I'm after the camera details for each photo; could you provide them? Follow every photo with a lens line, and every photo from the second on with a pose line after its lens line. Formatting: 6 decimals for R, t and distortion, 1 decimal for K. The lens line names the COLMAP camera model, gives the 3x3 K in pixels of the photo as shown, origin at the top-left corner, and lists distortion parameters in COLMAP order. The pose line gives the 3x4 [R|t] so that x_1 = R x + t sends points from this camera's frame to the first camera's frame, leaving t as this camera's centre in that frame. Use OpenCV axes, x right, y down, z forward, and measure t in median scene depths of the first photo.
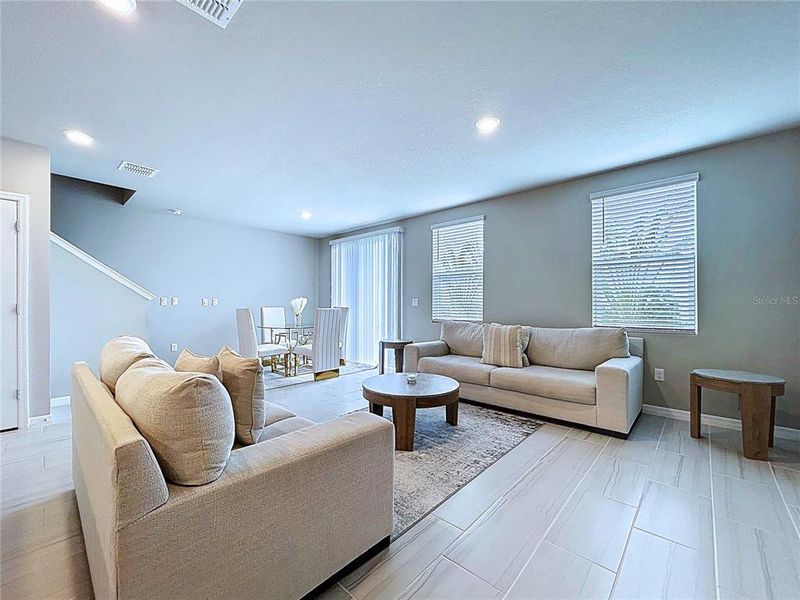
lens RADIAL K [[329.8, 0, 400.0], [0, 329.8, 300.0], [0, 0, 1]] dist [-0.000855, 0.000258]
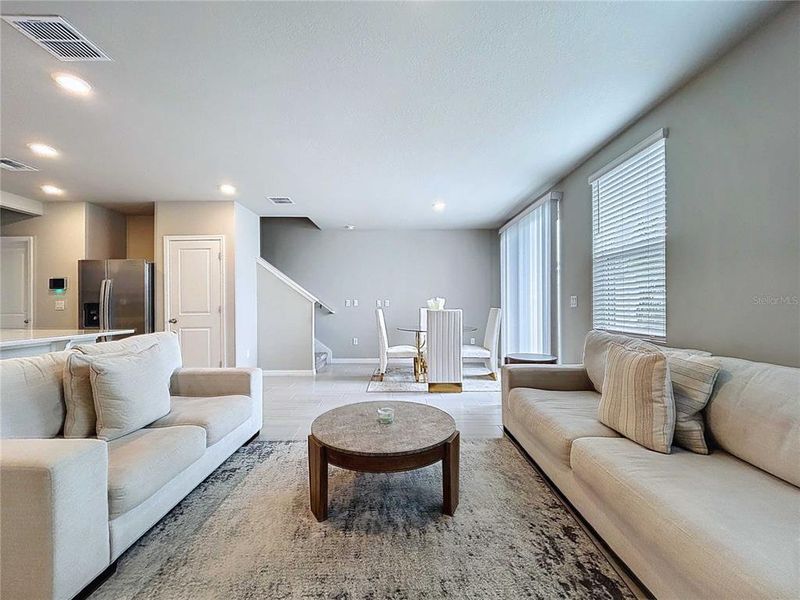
lens RADIAL K [[332.3, 0, 400.0], [0, 332.3, 300.0], [0, 0, 1]] dist [-0.001614, 0.000174]
pose [[0.678555, -0.013825, -0.734419, 0.391678], [0.014815, 0.999877, -0.005135, 0.003038], [0.734400, -0.007396, 0.678676, 0.390412]]
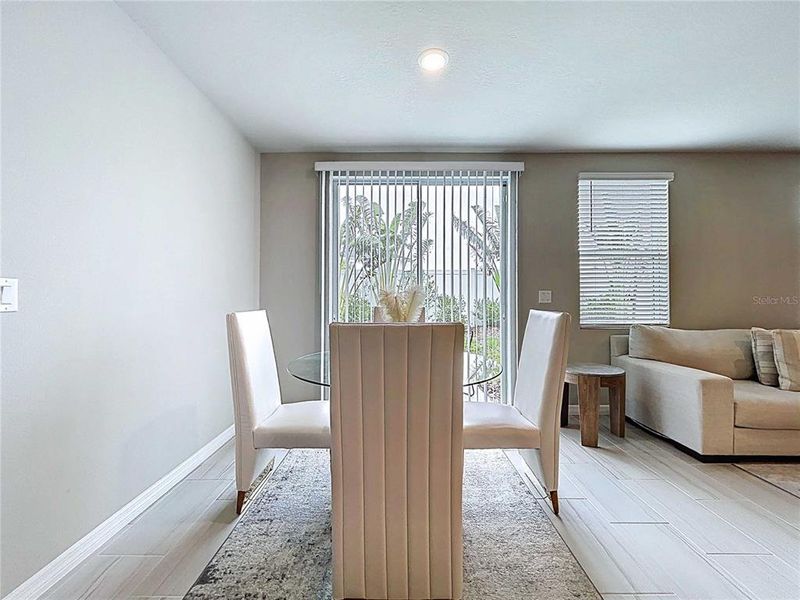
lens RADIAL K [[426.3, 0, 400.5], [0, 426.3, 287.4], [0, 0, 1]] dist [0.047537, 0.000343]
pose [[0.729519, 0.019118, 0.683693, -0.886459], [-0.009846, 0.999799, -0.017451, 0.008394], [-0.683890, 0.005999, 0.729561, 0.806625]]
